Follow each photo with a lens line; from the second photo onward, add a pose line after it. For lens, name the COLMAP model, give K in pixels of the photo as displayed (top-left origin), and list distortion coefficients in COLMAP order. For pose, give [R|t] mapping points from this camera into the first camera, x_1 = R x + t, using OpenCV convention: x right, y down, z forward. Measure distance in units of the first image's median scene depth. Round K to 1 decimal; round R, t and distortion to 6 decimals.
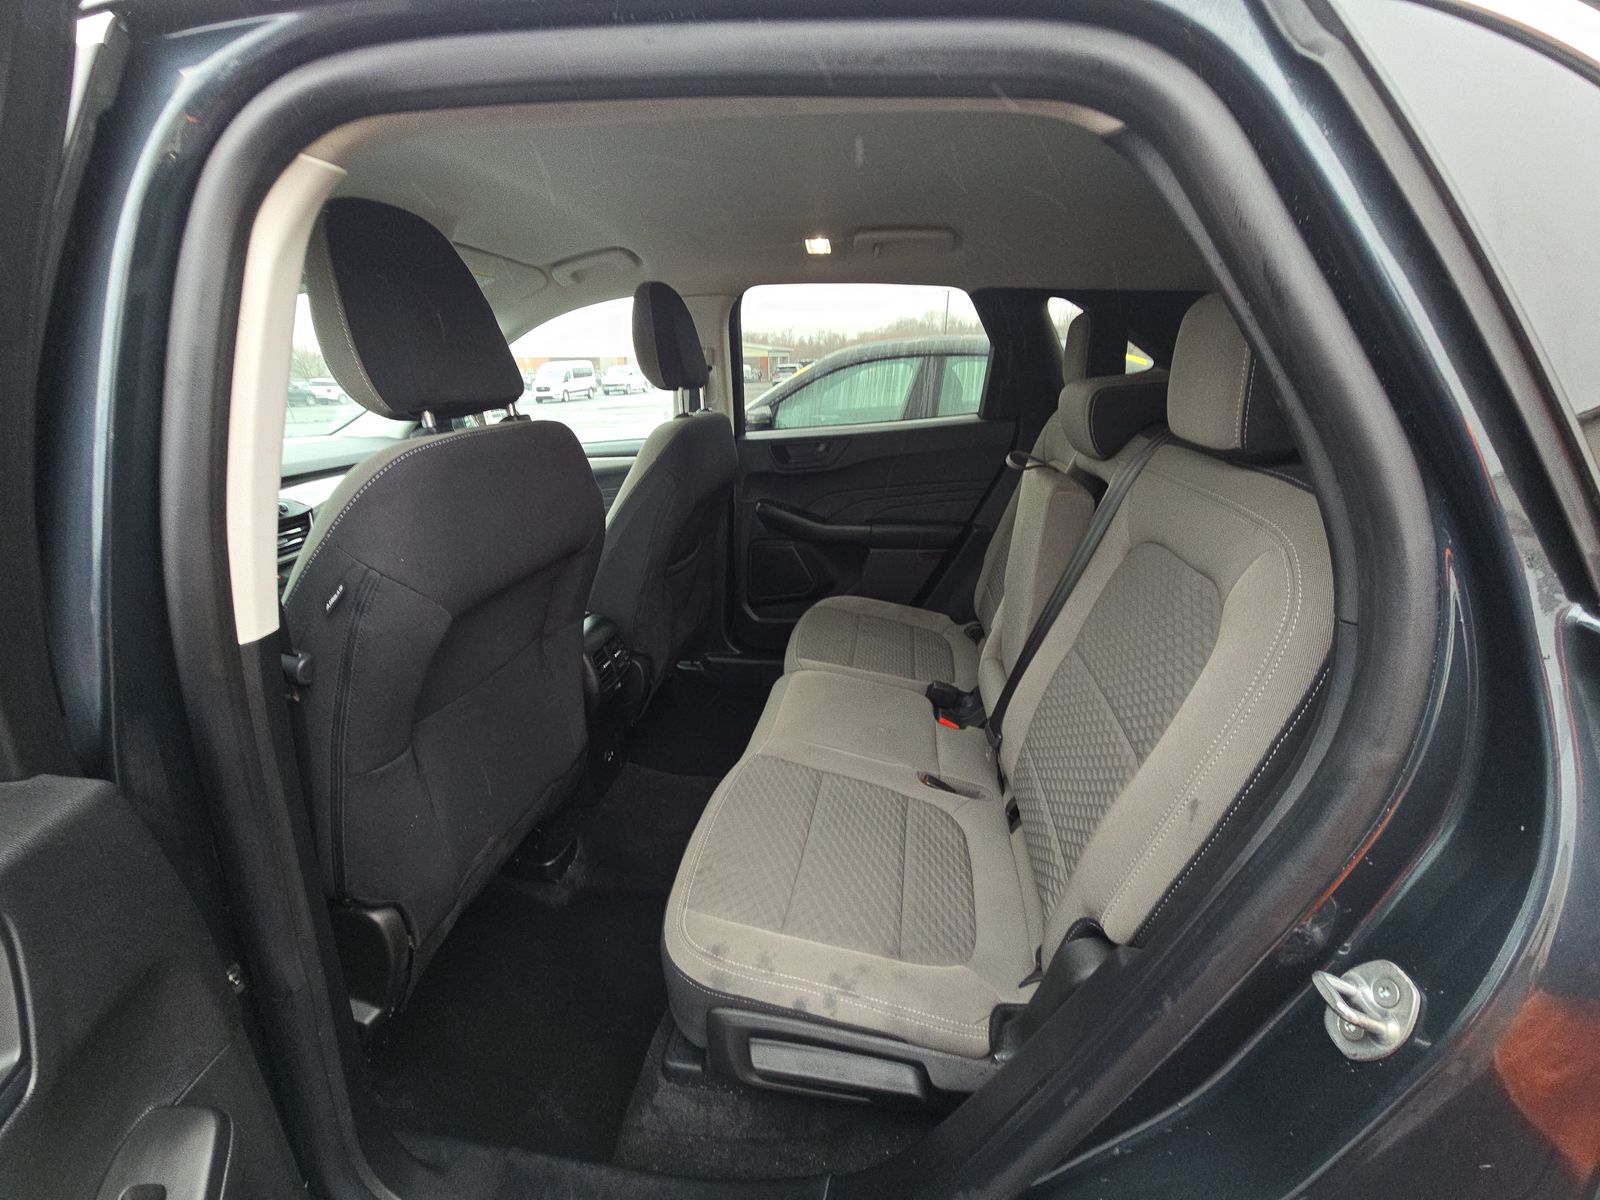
lens RADIAL K [[649.6, 0, 796.9], [0, 649.6, 575.6], [0, 0, 1]] dist [0.001120, -0.003531]
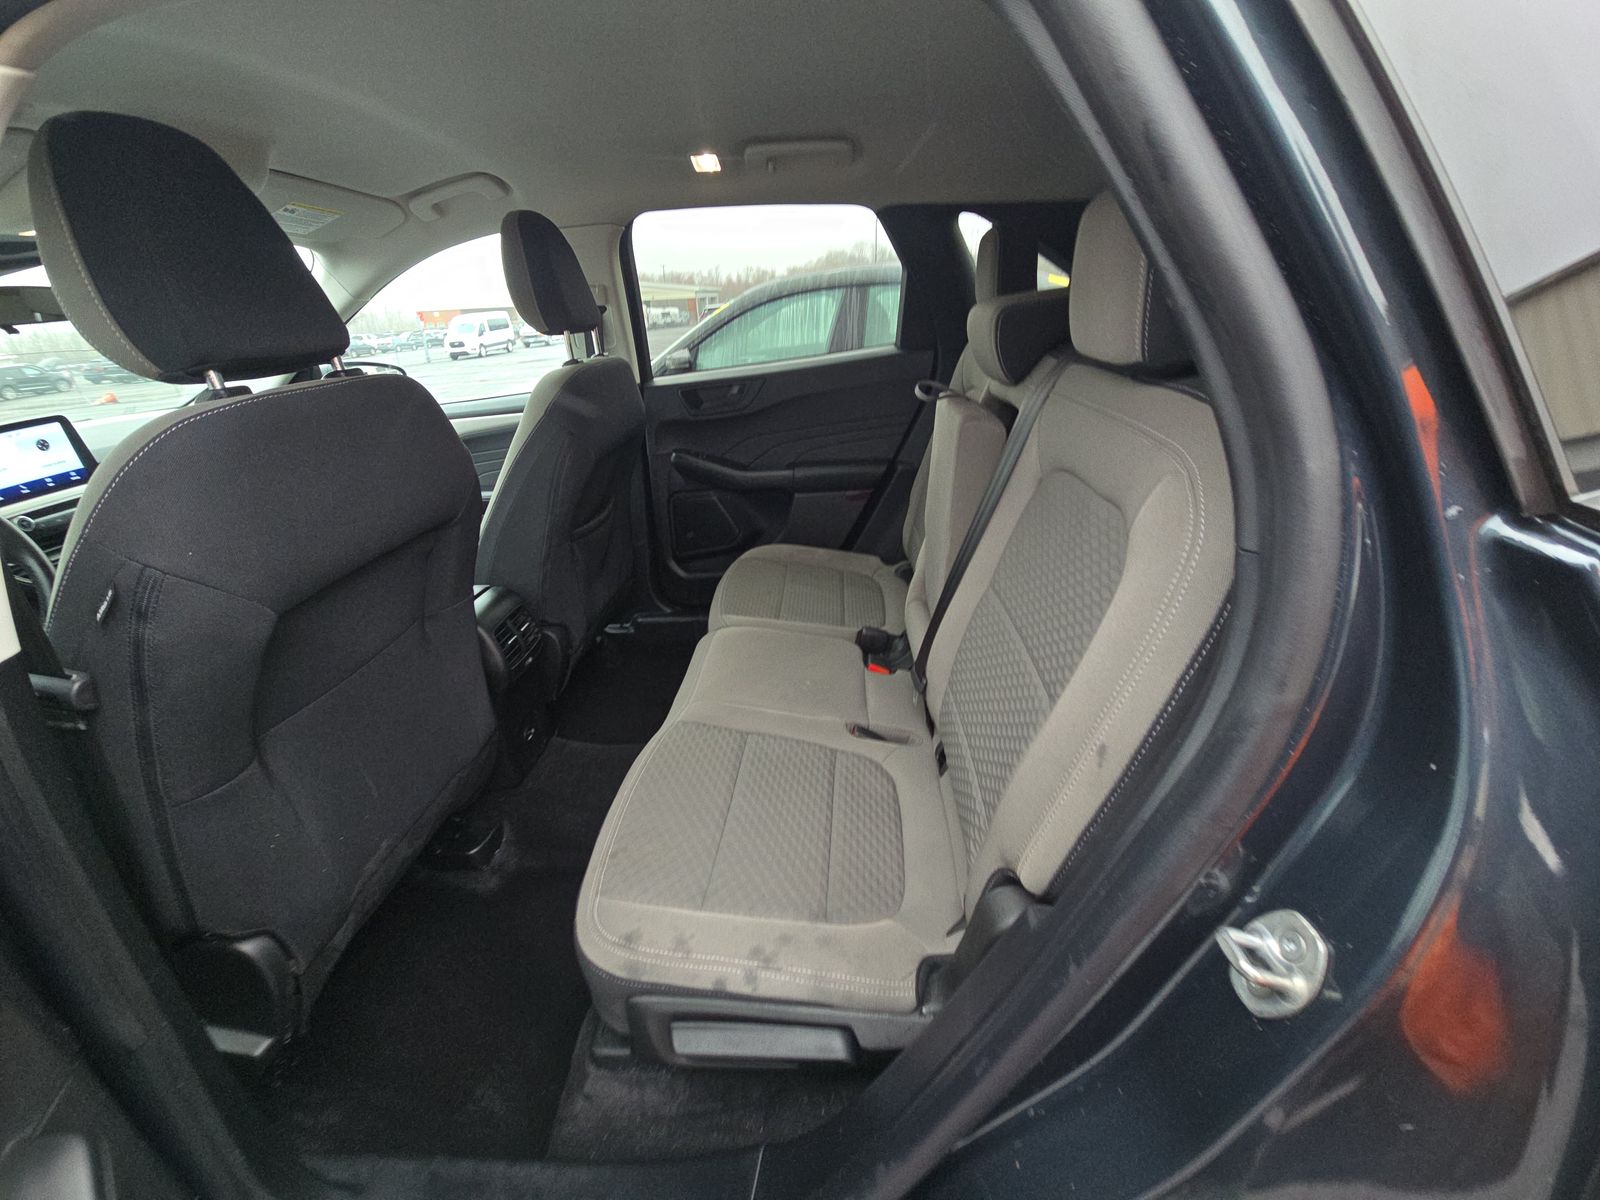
lens RADIAL K [[649.6, 0, 796.9], [0, 649.6, 575.6], [0, 0, 1]] dist [0.001120, -0.003531]
pose [[0.994058, -0.078894, 0.074993, 0.080660], [0.072394, 0.993681, 0.085770, -0.007859], [-0.081285, -0.079832, 0.993489, 0.079957]]
